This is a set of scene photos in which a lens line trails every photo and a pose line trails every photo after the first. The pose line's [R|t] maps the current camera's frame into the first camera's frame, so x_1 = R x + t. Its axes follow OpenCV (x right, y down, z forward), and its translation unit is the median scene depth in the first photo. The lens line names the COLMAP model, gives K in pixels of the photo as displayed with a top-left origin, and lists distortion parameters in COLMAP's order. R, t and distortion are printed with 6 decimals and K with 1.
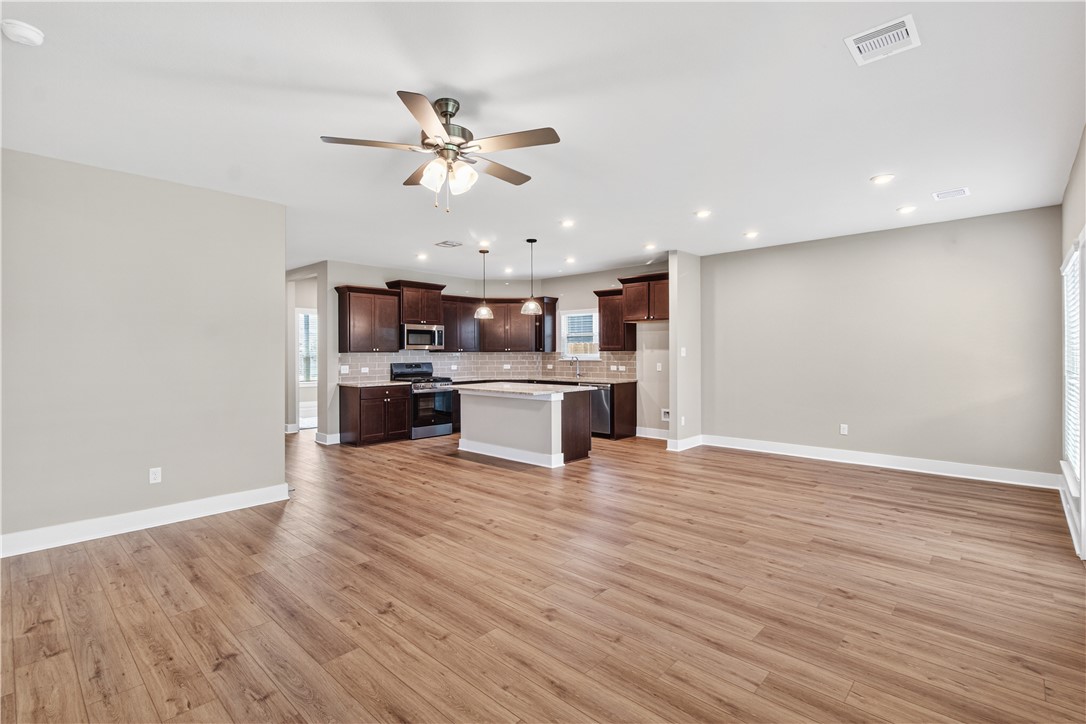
lens RADIAL K [[505.9, 0, 548.4], [0, 505.9, 355.4], [0, 0, 1]] dist [0.003460, 0.000802]
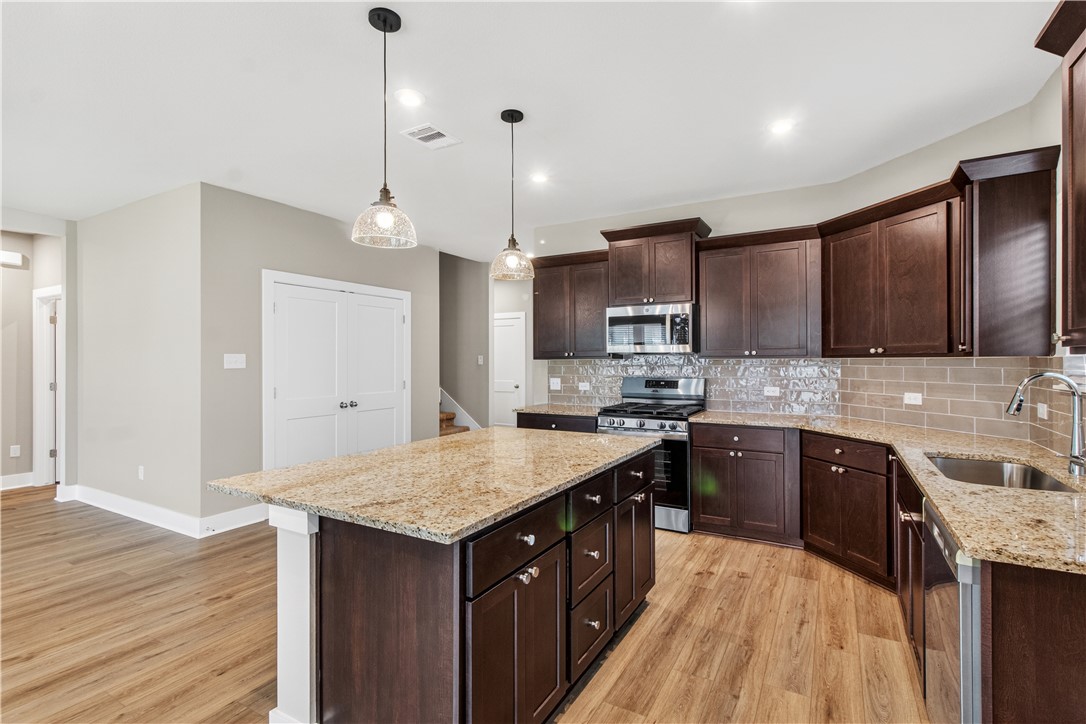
lens RADIAL K [[505.9, 0, 548.0], [0, 505.9, 360.6], [0, 0, 1]] dist [0.003460, 0.000802]
pose [[0.229148, 0.005595, -0.973375, 0.292723], [-0.003845, 0.999981, 0.004842, -0.007738], [0.973384, 0.002633, 0.229165, 0.960098]]
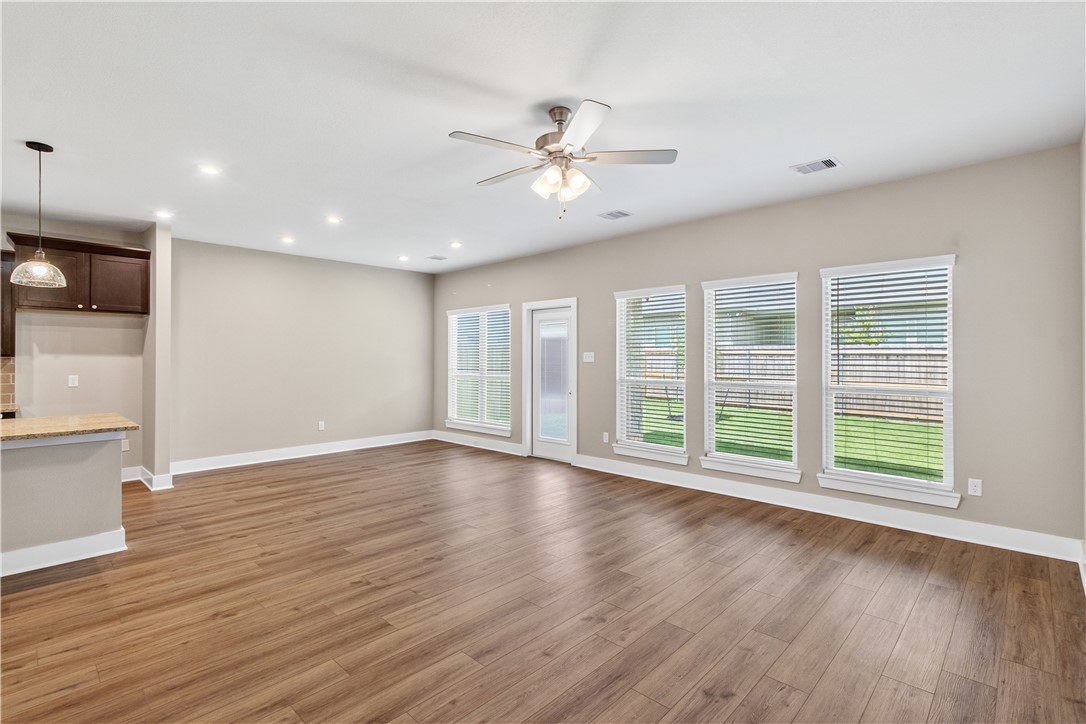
lens RADIAL K [[505.9, 0, 544.8], [0, 505.9, 357.7], [0, 0, 1]] dist [0.003460, 0.000802]
pose [[0.019376, 0.005816, 0.999795, -0.518247], [0.007803, 0.999952, -0.005968, 0.001291], [-0.999782, 0.007917, 0.019330, 0.429173]]
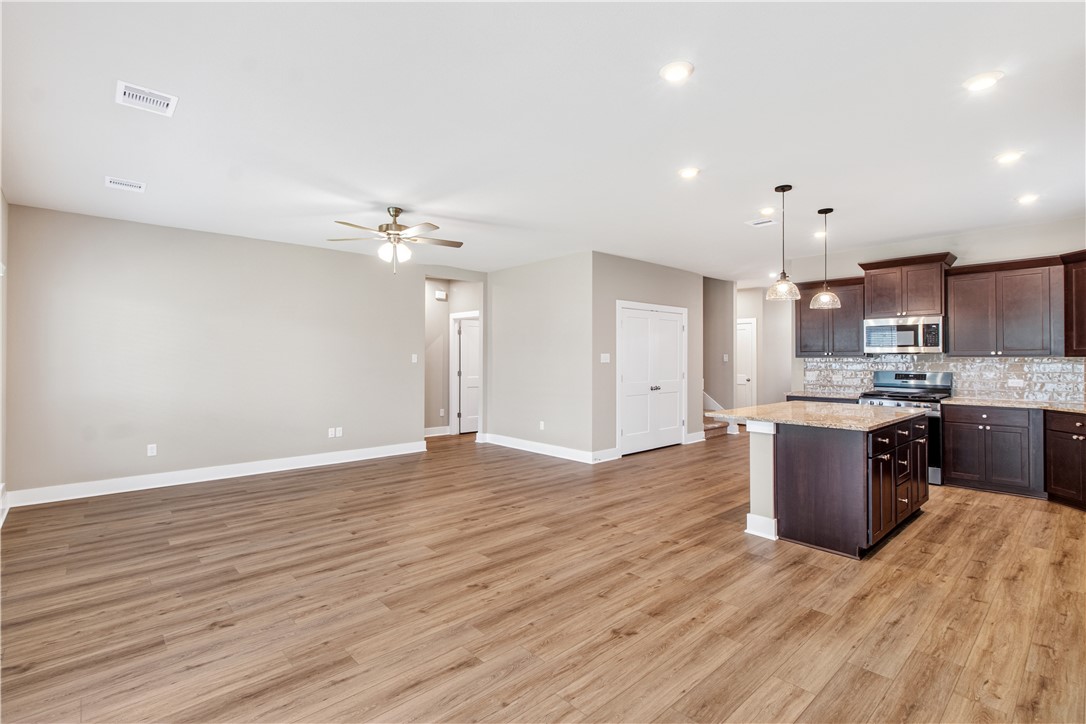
lens RADIAL K [[505.9, 0, 547.4], [0, 505.9, 355.9], [0, 0, 1]] dist [0.003460, 0.000802]
pose [[-0.079606, 0.000587, -0.996826, 0.609044], [-0.005390, 0.999985, 0.001020, -0.007358], [0.996812, 0.005454, -0.079601, 0.695976]]
